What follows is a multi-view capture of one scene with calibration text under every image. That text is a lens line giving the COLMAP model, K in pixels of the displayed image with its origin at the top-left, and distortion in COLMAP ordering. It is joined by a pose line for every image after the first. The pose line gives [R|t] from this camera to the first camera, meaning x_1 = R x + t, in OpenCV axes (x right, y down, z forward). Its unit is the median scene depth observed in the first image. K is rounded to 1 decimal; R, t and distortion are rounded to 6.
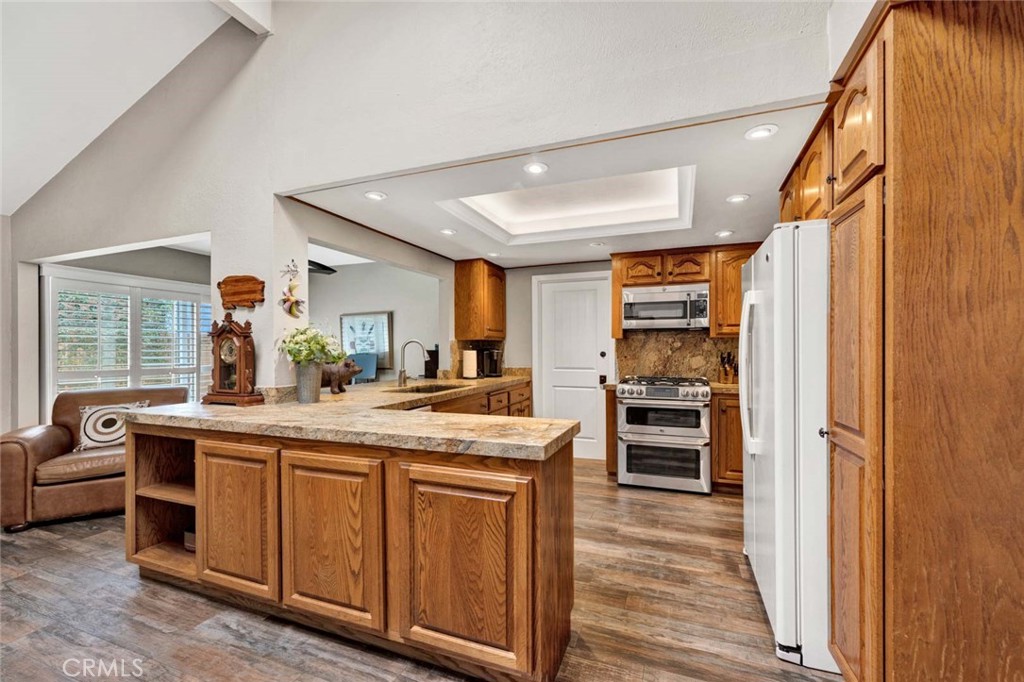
lens RADIAL K [[404.4, 0, 526.8], [0, 404.4, 351.5], [0, 0, 1]] dist [-0.002030, -0.000281]
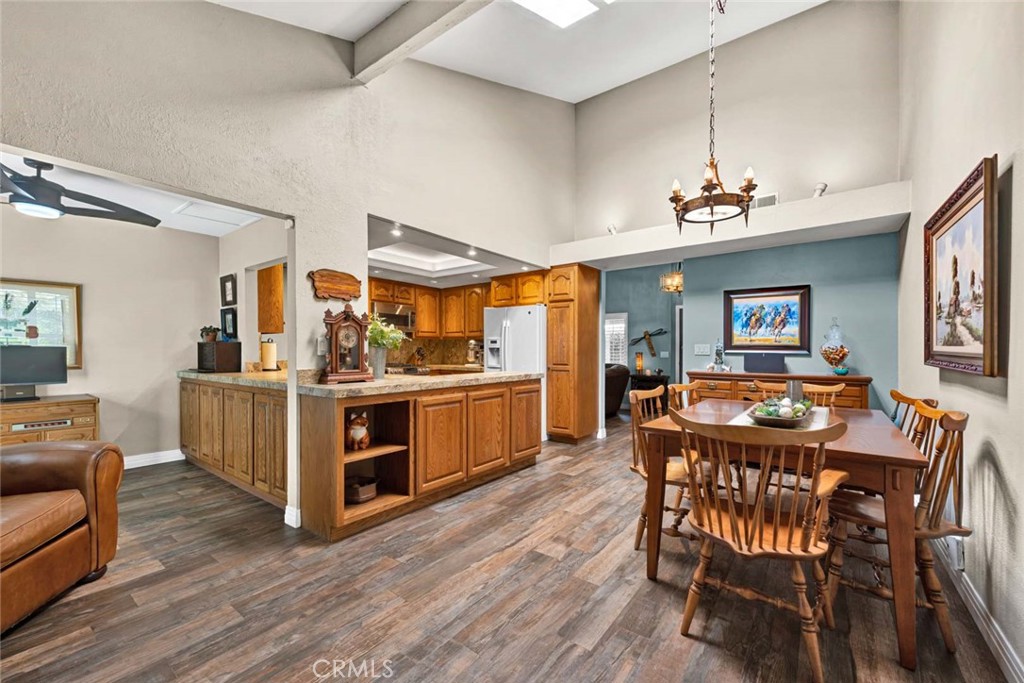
lens RADIAL K [[404.4, 0, 526.8], [0, 404.4, 352.0], [0, 0, 1]] dist [-0.002030, -0.000281]
pose [[0.251653, 0.001679, 0.967816, -2.145684], [0.007361, 0.999966, -0.003649, 0.061608], [-0.967790, 0.008043, 0.251632, 0.255781]]
